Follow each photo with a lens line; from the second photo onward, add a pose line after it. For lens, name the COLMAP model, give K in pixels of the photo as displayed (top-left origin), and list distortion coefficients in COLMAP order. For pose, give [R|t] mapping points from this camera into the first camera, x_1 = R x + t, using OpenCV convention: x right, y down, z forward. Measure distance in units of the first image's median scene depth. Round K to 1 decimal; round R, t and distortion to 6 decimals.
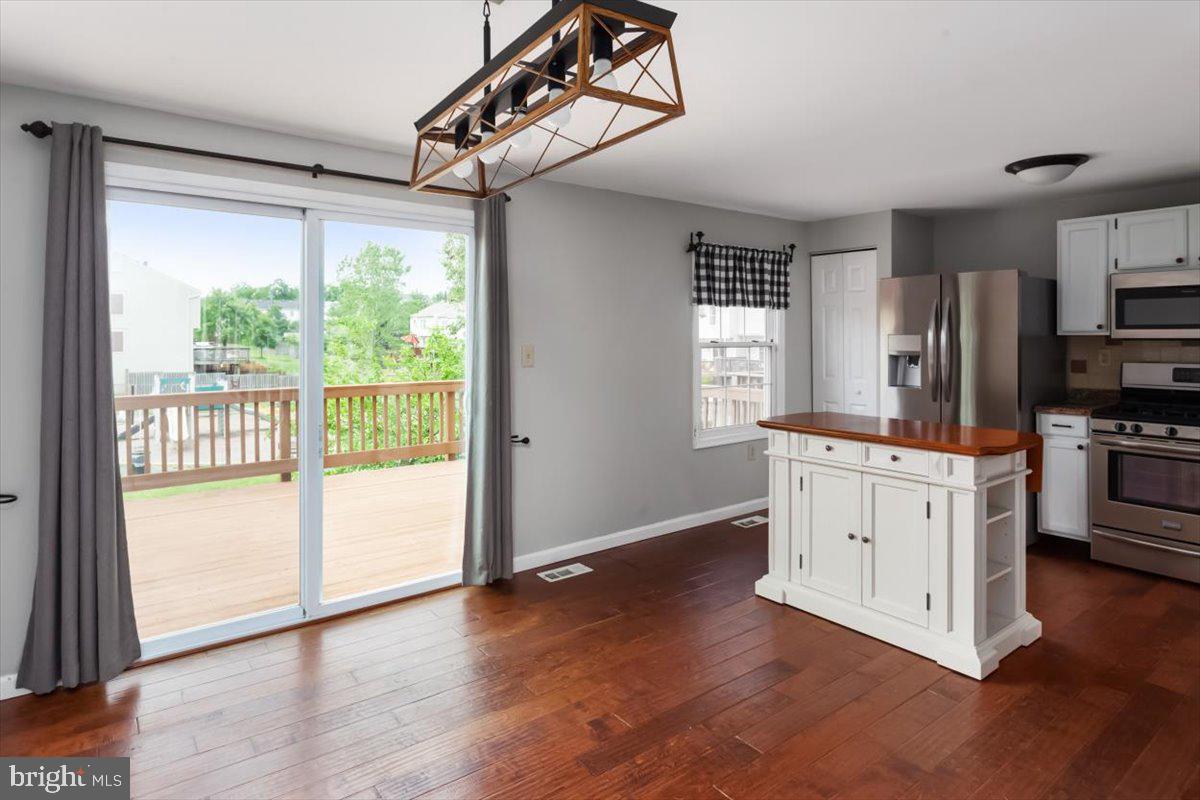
lens RADIAL K [[661.0, 0, 602.3], [0, 661.0, 343.5], [0, 0, 1]] dist [0.001095, -0.000061]
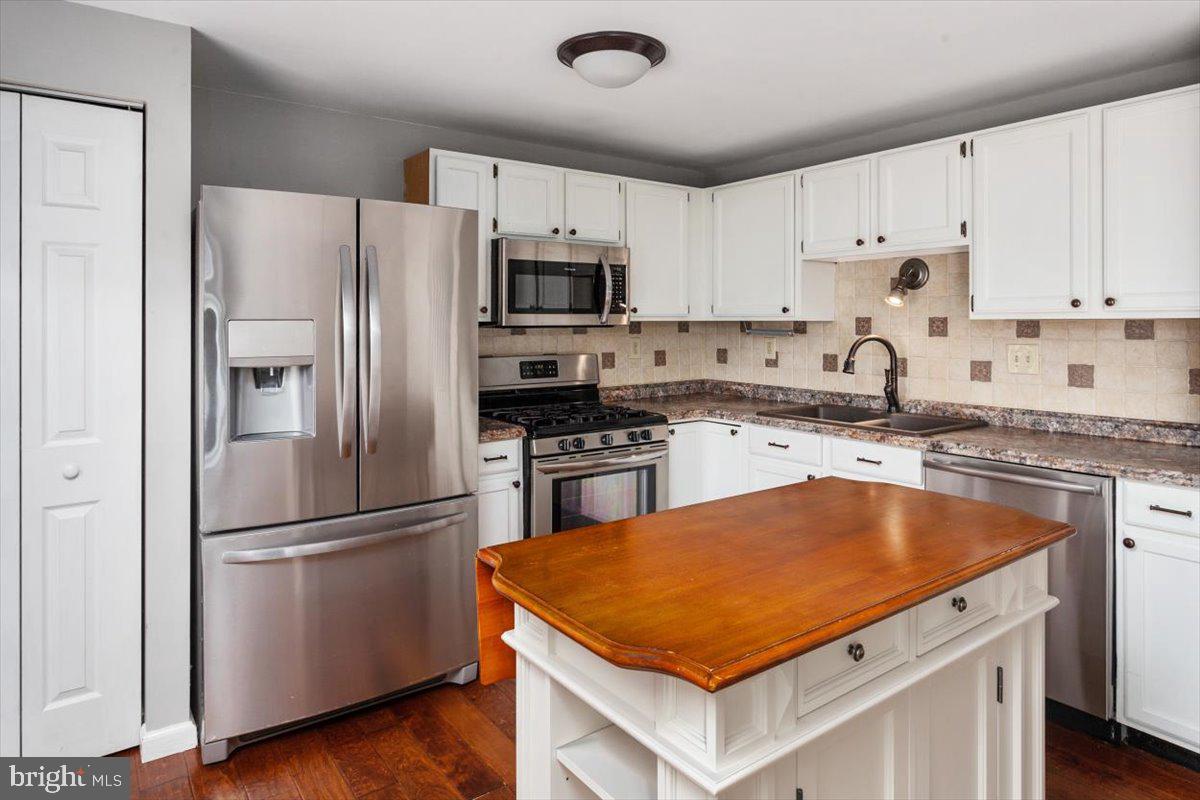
lens RADIAL K [[726.6, 0, 601.0], [0, 726.6, 319.7], [0, 0, 1]] dist [0.000910, 0.002561]
pose [[0.025103, 0.001703, 0.999683, -0.034483], [0.014585, 0.999891, -0.002070, -0.012933], [-0.999578, 0.014633, 0.025076, 0.966891]]
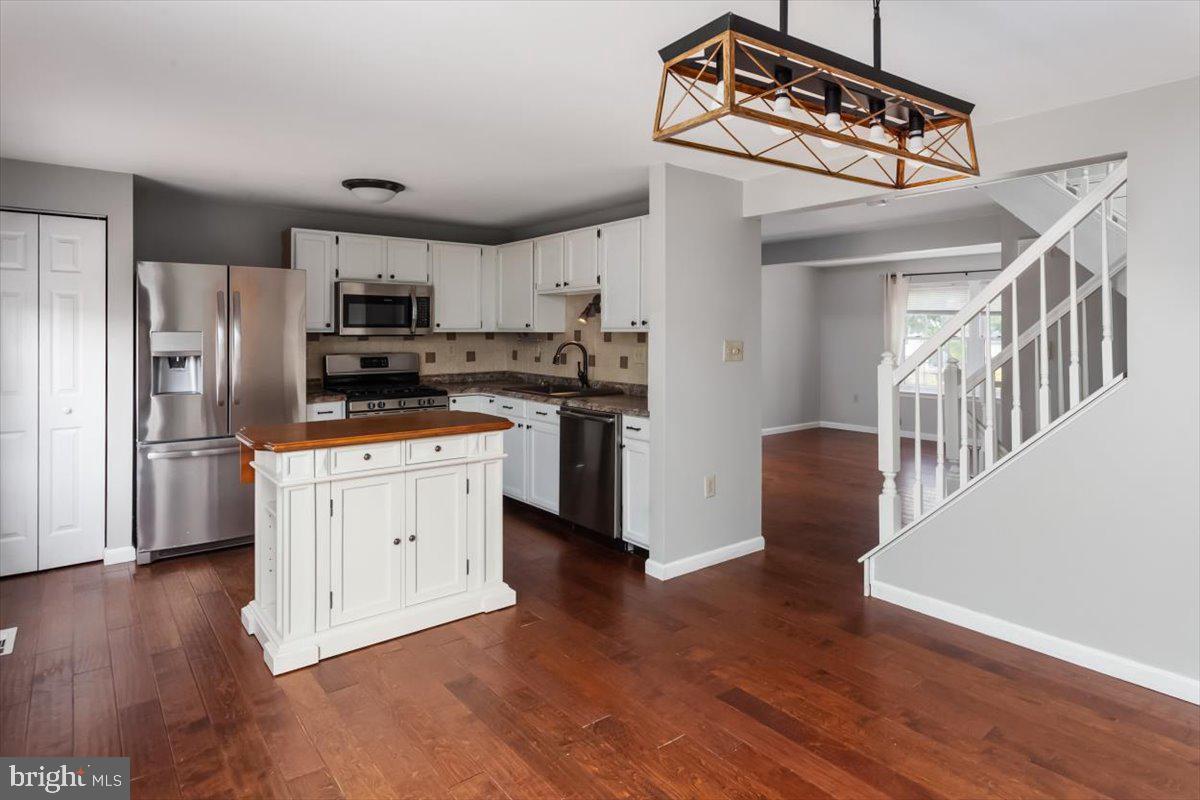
lens RADIAL K [[676.1, 0, 595.8], [0, 676.1, 332.4], [0, 0, 1]] dist [0.026939, -0.000256]
pose [[0.005014, -0.001503, 0.999986, -0.514192], [0.011630, 0.999931, 0.001445, -0.009845], [-0.999920, 0.011623, 0.005031, 0.586477]]
